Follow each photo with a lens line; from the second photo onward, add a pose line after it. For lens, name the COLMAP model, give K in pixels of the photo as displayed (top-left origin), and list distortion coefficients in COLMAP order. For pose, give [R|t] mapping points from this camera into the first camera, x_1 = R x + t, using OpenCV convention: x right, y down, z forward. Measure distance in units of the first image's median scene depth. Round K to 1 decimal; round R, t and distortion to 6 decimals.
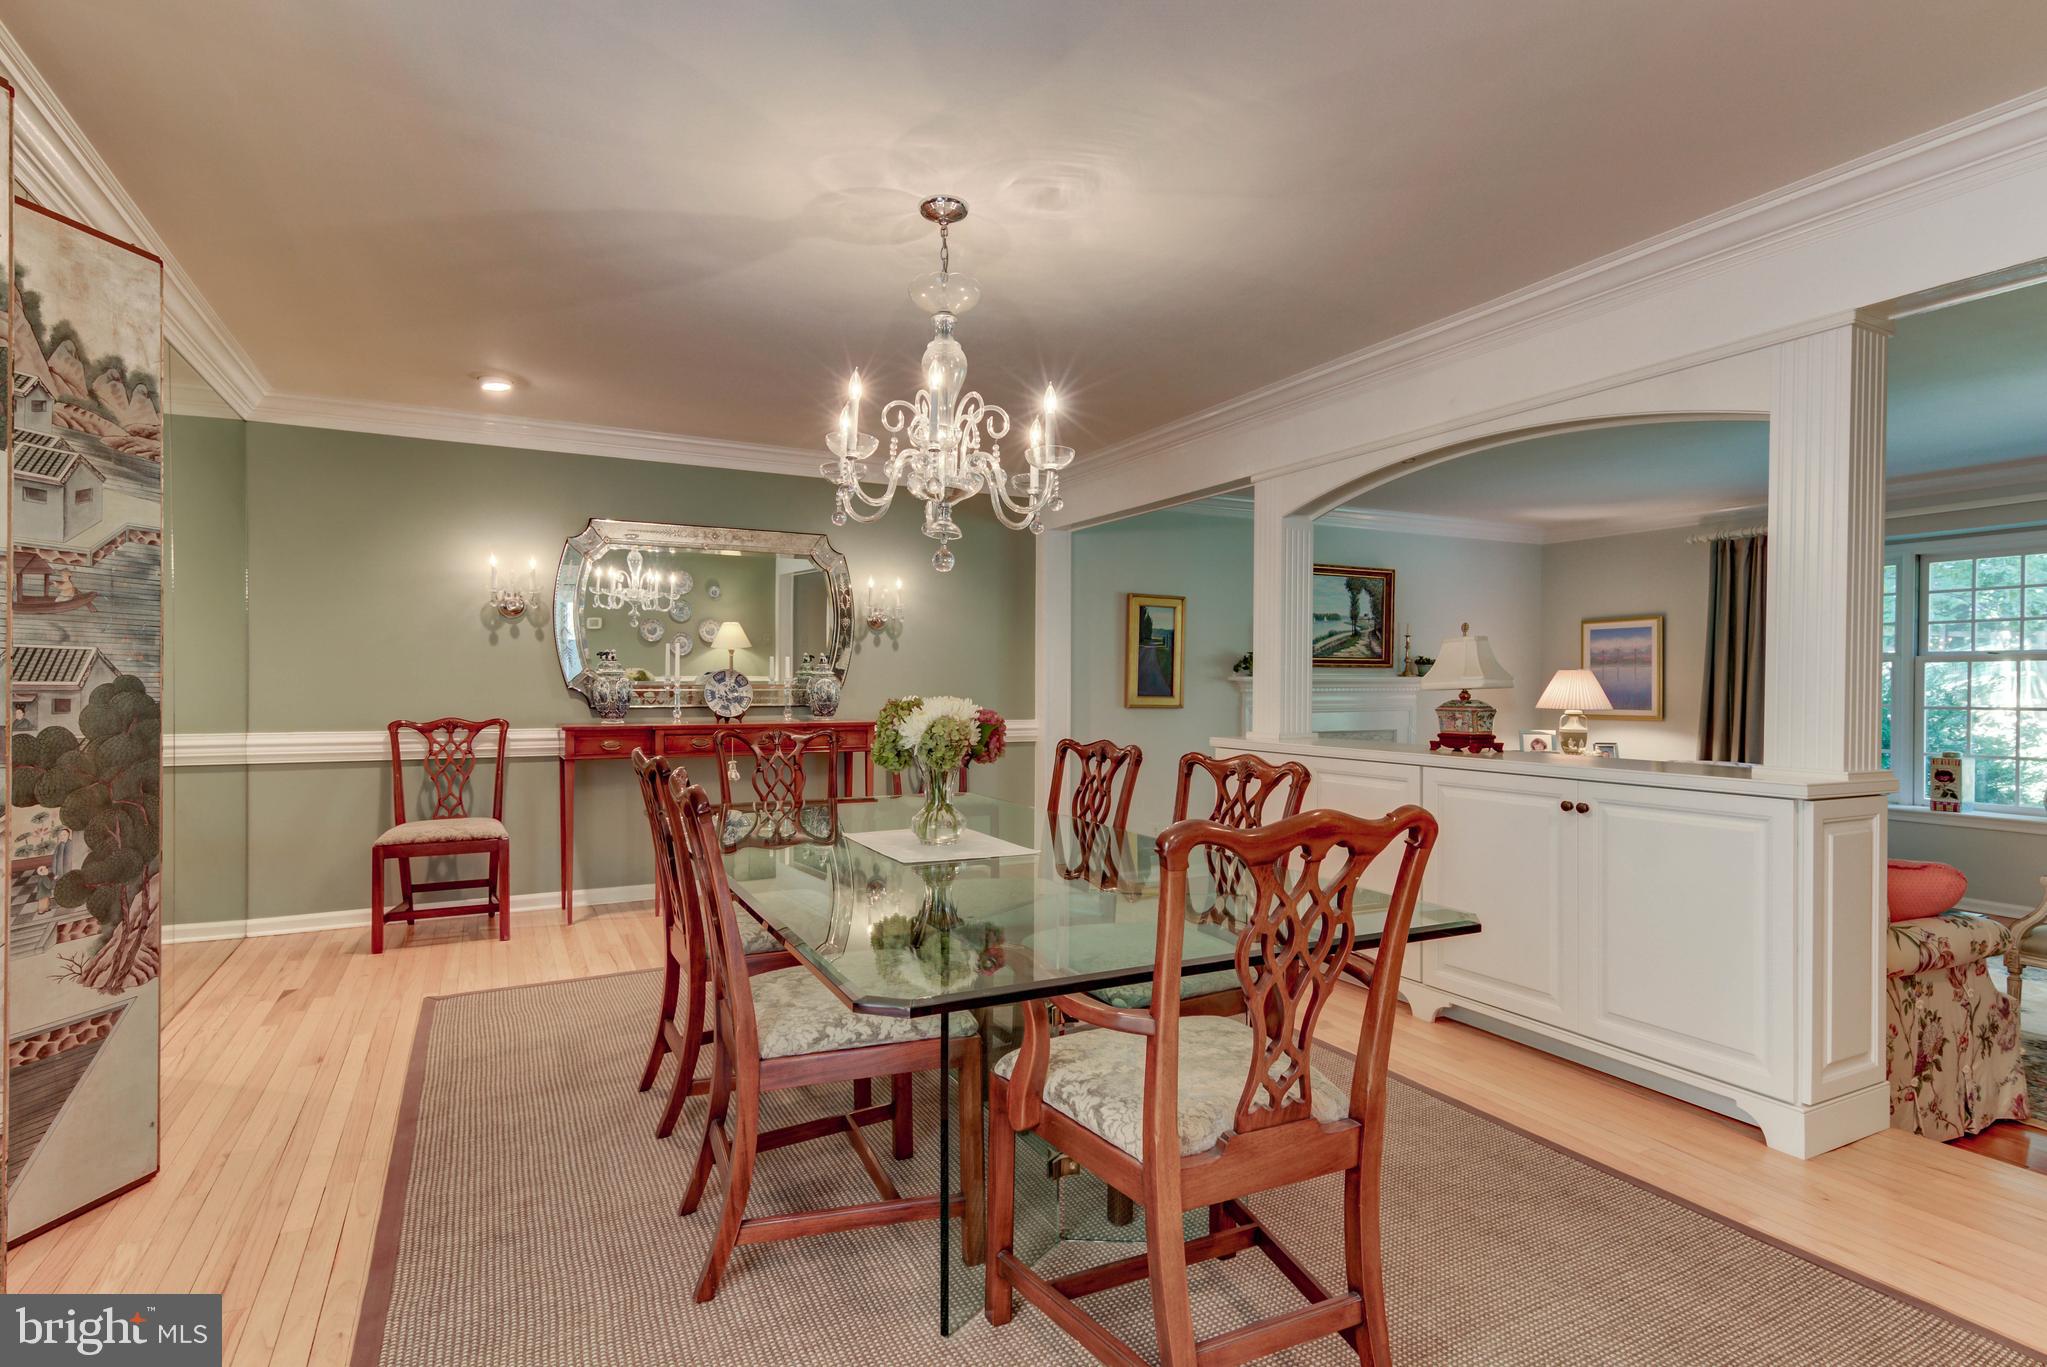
lens RADIAL K [[1026.2, 0, 1024.9], [0, 1026.2, 690.4], [0, 0, 1]] dist [0.021469, -0.006544]
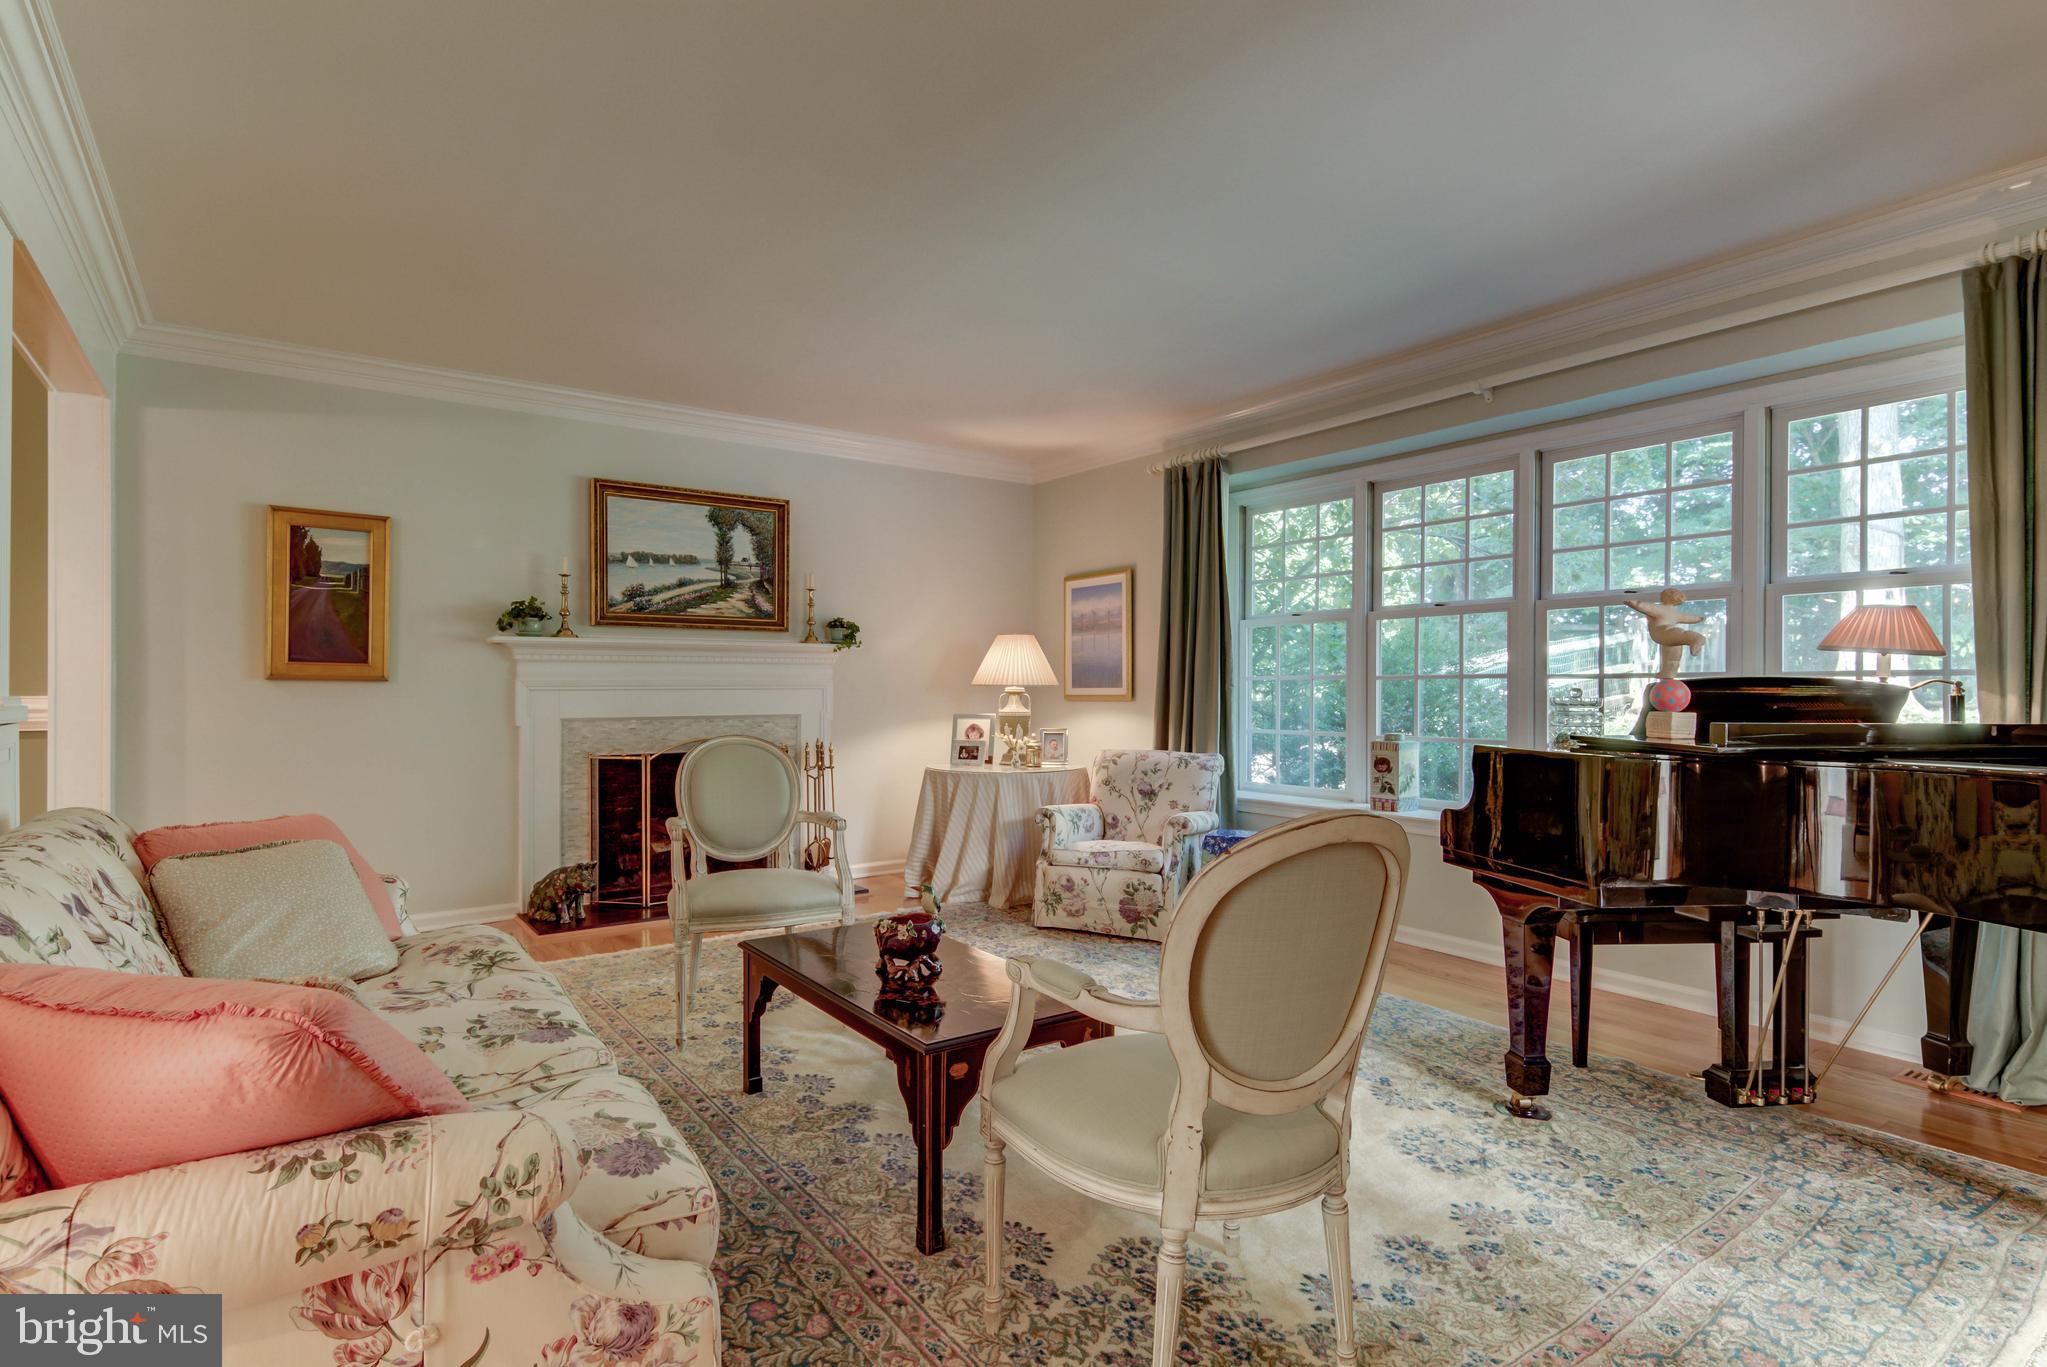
lens RADIAL K [[1026.2, 0, 1024.6], [0, 1026.2, 692.2], [0, 0, 1]] dist [0.021469, -0.006544]
pose [[0.988651, -0.002576, 0.150207, 0.451327], [0.002820, 0.999995, -0.001414, 0.025752], [-0.150202, 0.001821, 0.988654, 0.254479]]
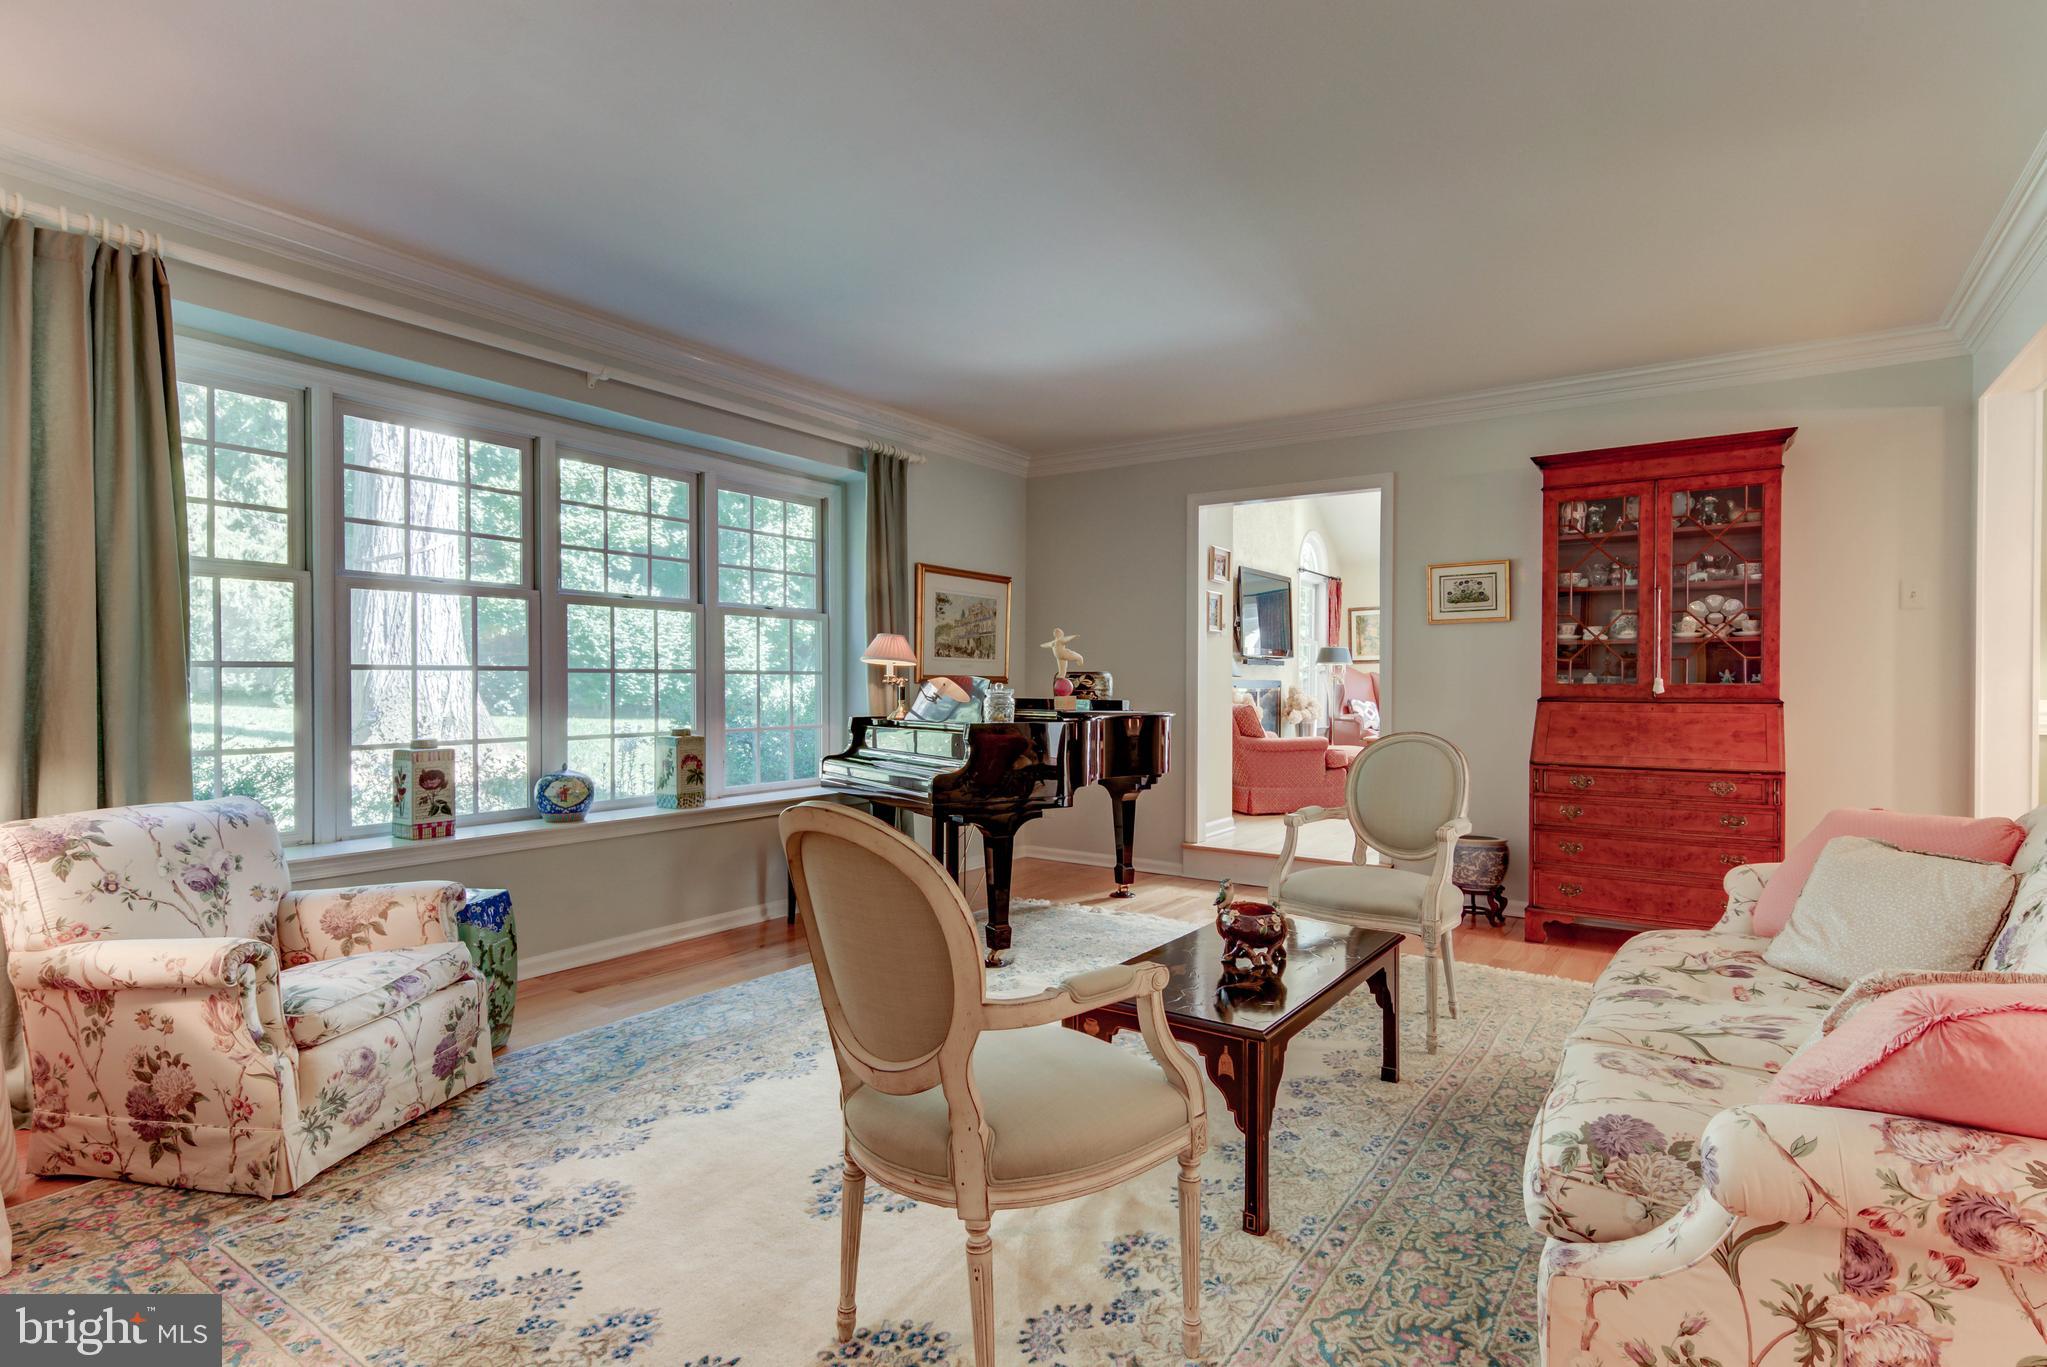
lens RADIAL K [[1026.2, 0, 1020.7], [0, 1026.2, 686.2], [0, 0, 1]] dist [0.021469, -0.006544]
pose [[-0.468573, -0.006397, 0.883402, 0.175114], [0.003485, 0.999953, 0.009089, 0.021379], [-0.883418, 0.007338, -0.468528, 0.870289]]
